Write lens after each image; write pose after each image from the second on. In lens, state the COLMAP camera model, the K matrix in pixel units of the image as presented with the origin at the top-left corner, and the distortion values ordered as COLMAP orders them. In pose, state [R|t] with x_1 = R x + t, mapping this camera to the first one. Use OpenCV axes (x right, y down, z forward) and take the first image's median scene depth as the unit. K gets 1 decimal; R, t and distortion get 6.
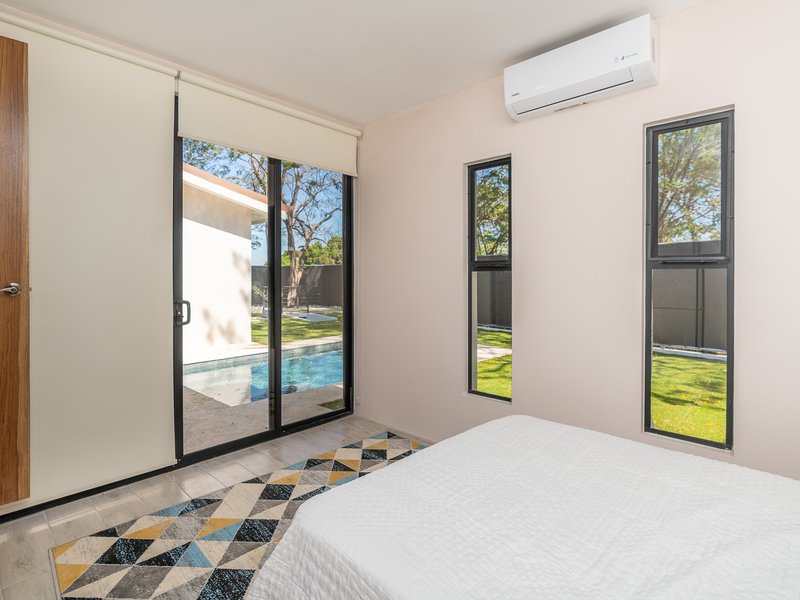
lens RADIAL K [[408.1, 0, 393.9], [0, 408.1, 281.4], [0, 0, 1]] dist [-0.004488, -0.000205]
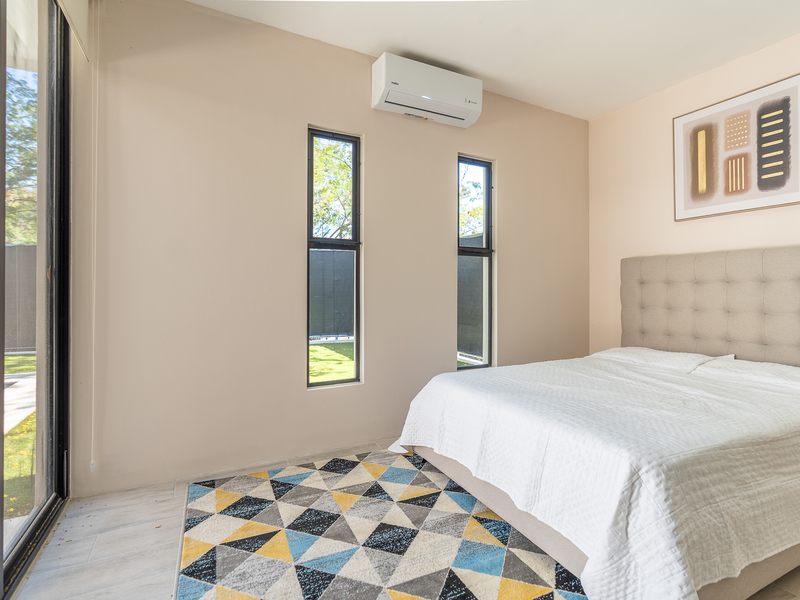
lens RADIAL K [[408.1, 0, 393.9], [0, 408.1, 281.4], [0, 0, 1]] dist [-0.004488, -0.000205]
pose [[0.352110, 0.011027, 0.935894, -0.626923], [0.007707, 0.999863, -0.014680, 0.067959], [-0.935927, 0.012382, 0.351977, 0.563380]]
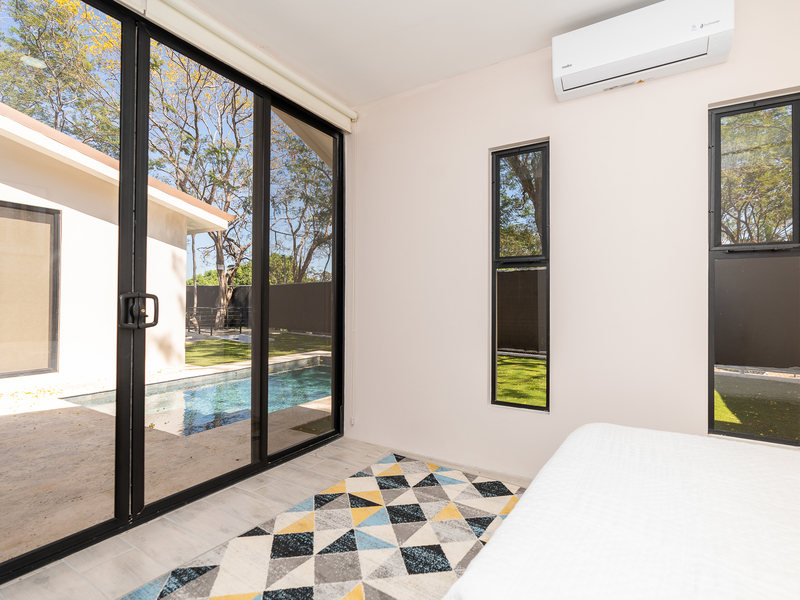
lens RADIAL K [[391.7, 0, 400.0], [0, 391.7, 300.0], [0, 0, 1]] dist [-0.004330, -0.000041]
pose [[0.979529, 0.007231, 0.201173, -0.208405], [-0.004177, 0.999870, -0.015601, 0.065138], [-0.201260, 0.014441, 0.979431, 0.213199]]
